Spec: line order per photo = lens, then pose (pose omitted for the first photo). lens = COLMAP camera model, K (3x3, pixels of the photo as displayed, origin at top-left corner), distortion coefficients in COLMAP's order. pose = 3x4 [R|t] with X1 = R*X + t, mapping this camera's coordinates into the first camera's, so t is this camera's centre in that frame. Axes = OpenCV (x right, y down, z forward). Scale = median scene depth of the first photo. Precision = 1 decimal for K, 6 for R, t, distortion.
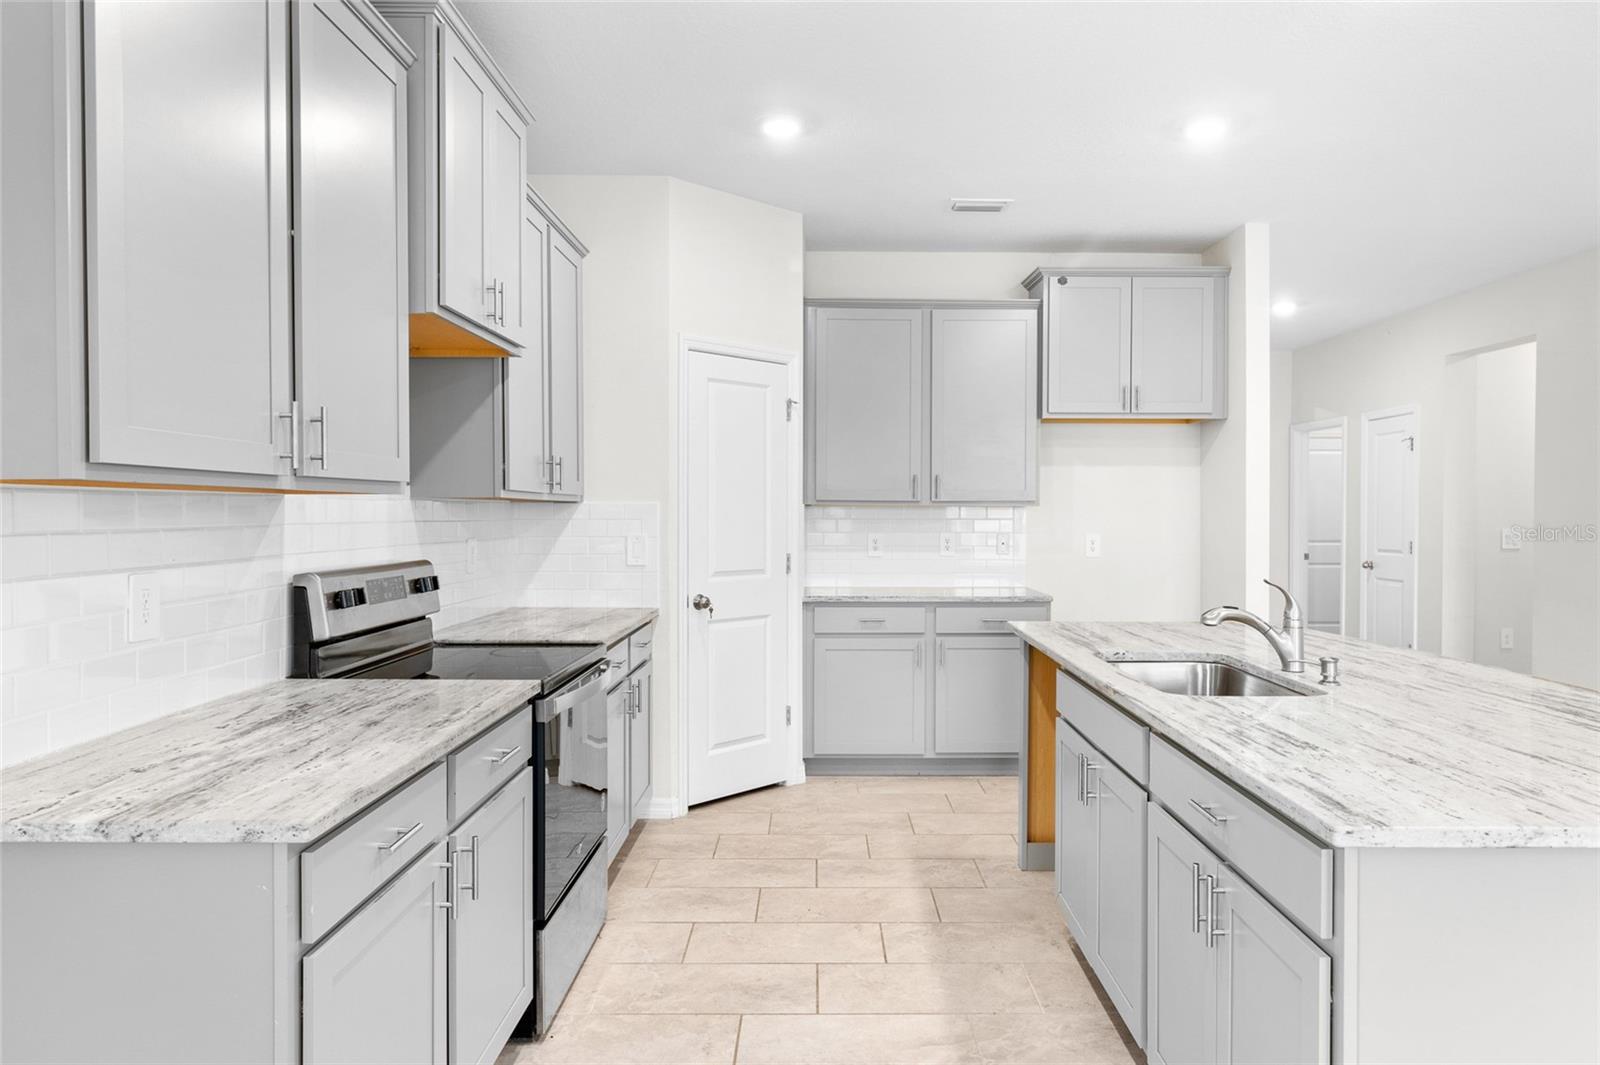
lens RADIAL K [[1023.1, 0, 830.2], [0, 1023.1, 523.3], [0, 0, 1]] dist [-0.000208, 0.002526]
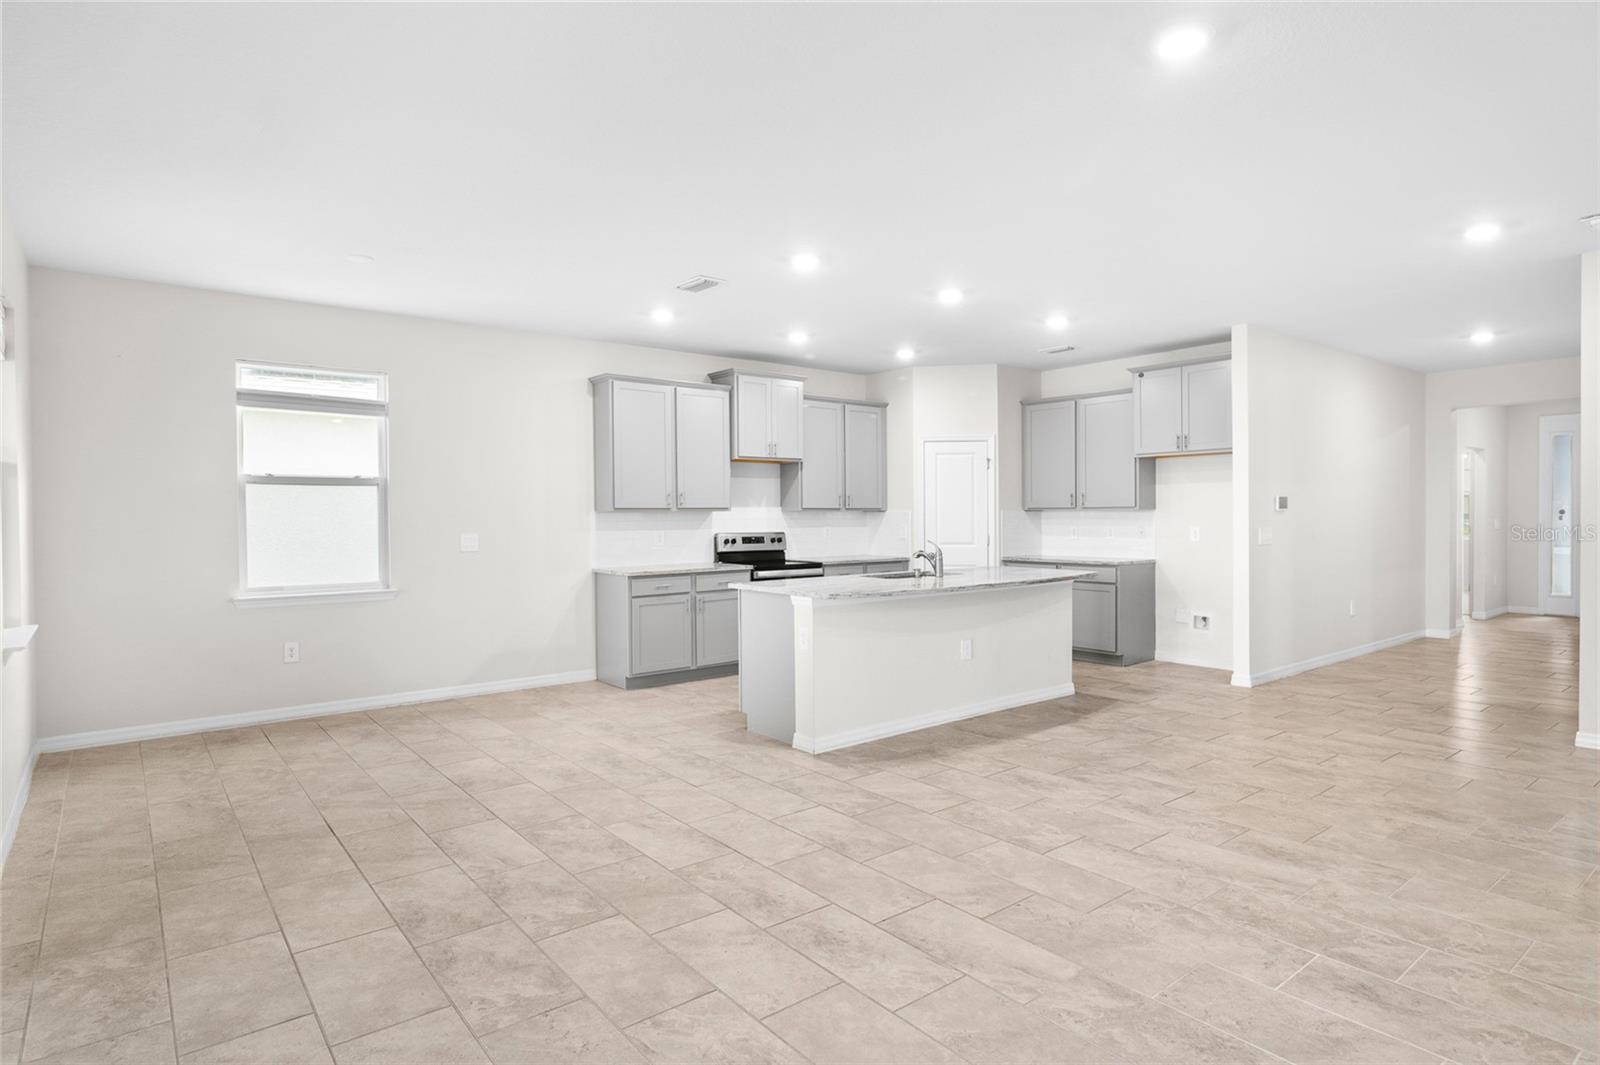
lens RADIAL K [[859.3, 0, 829.6], [0, 859.3, 531.8], [0, 0, 1]] dist [0.003281, 0.002014]
pose [[0.633028, 0.009755, -0.774067, 1.006616], [-0.001558, 0.999935, 0.011327, 0.004311], [0.774127, -0.005964, 0.633002, -0.293174]]
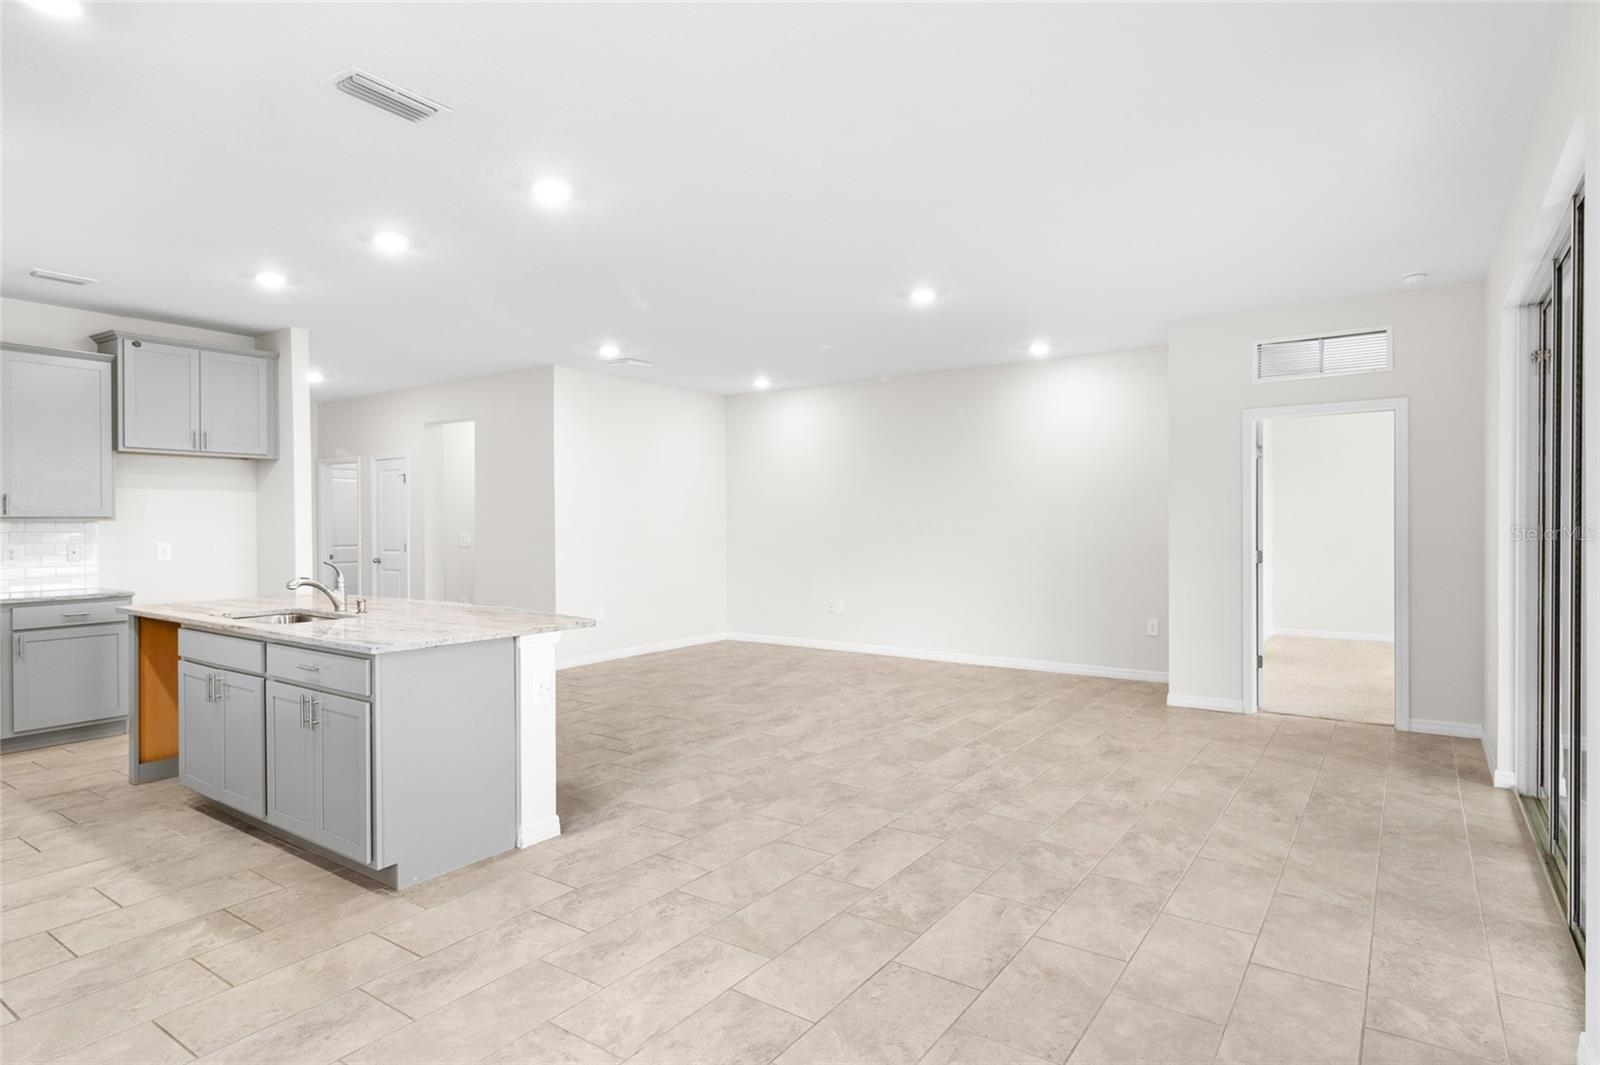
lens RADIAL K [[859.3, 0, 806.7], [0, 859.3, 528.2], [0, 0, 1]] dist [0.003281, 0.002014]
pose [[0.581187, -0.011019, 0.813695, -0.165414], [0.015734, 0.999874, 0.002302, 0.003055], [-0.813618, 0.011464, 0.581287, -0.303413]]
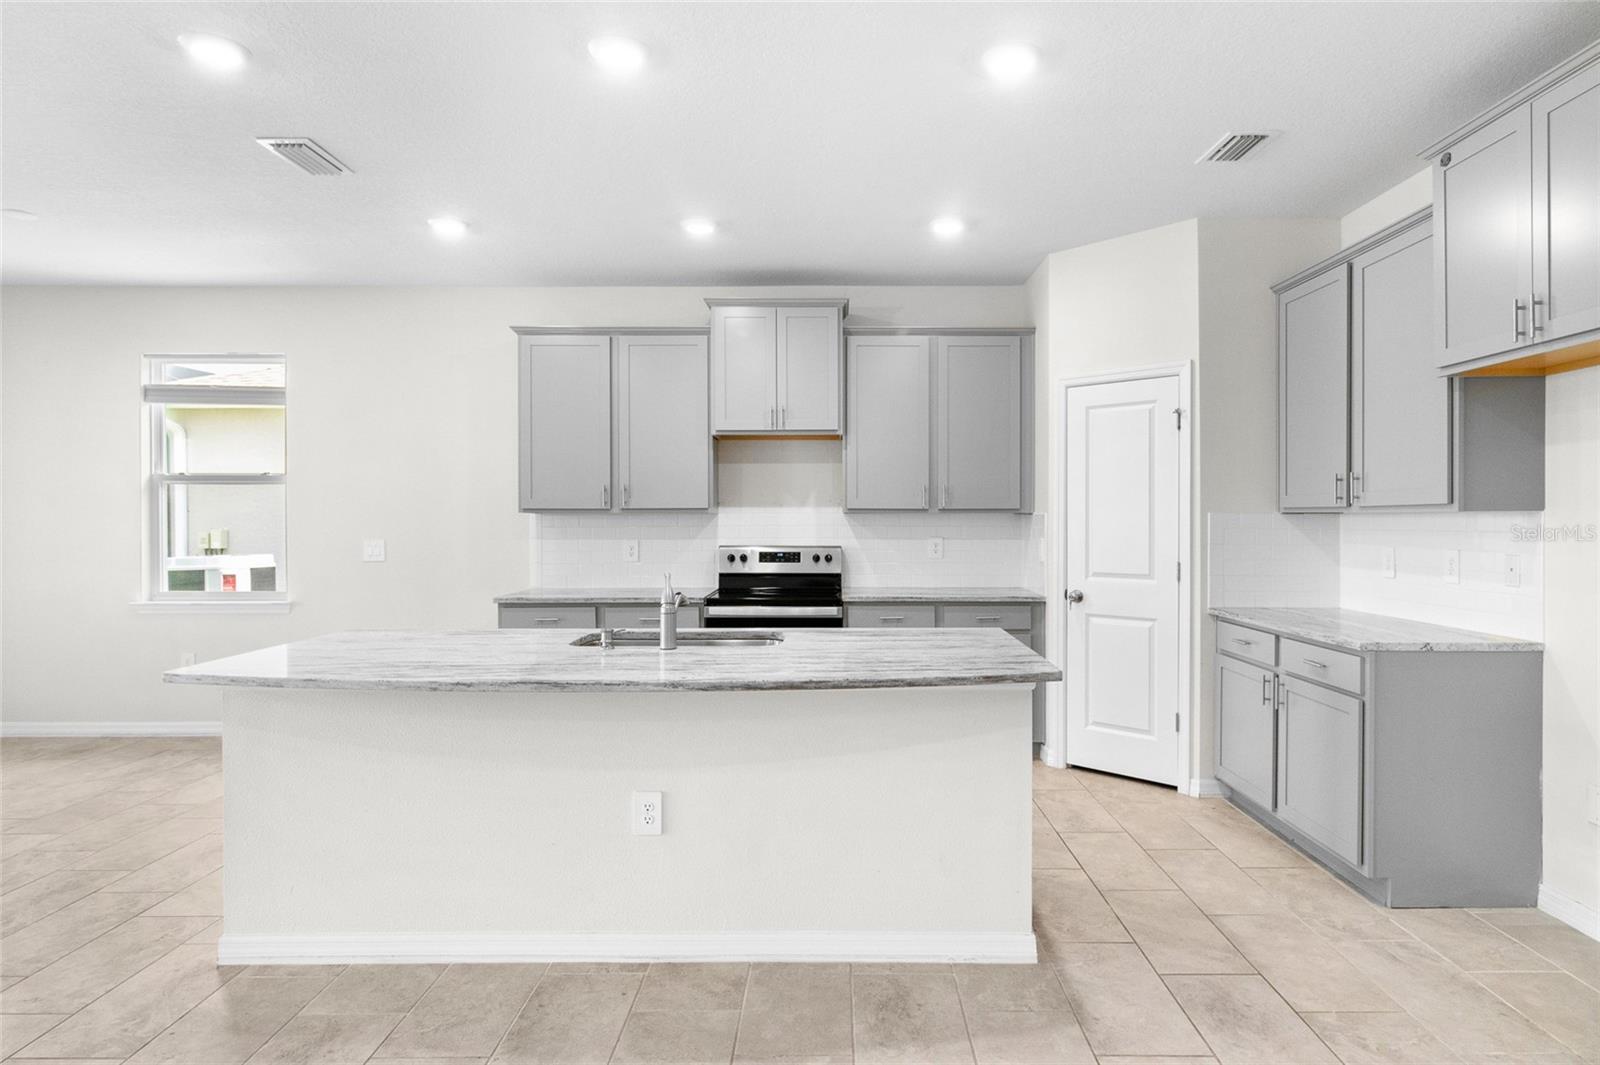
lens RADIAL K [[913.4, 0, 842.3], [0, 913.4, 529.5], [0, 0, 1]] dist [0.004633, -0.000263]
pose [[-0.004480, 0.009757, -0.999942, 0.810768], [-0.011625, 0.999884, 0.009809, -0.006933], [0.999922, 0.011668, -0.004366, 0.632245]]
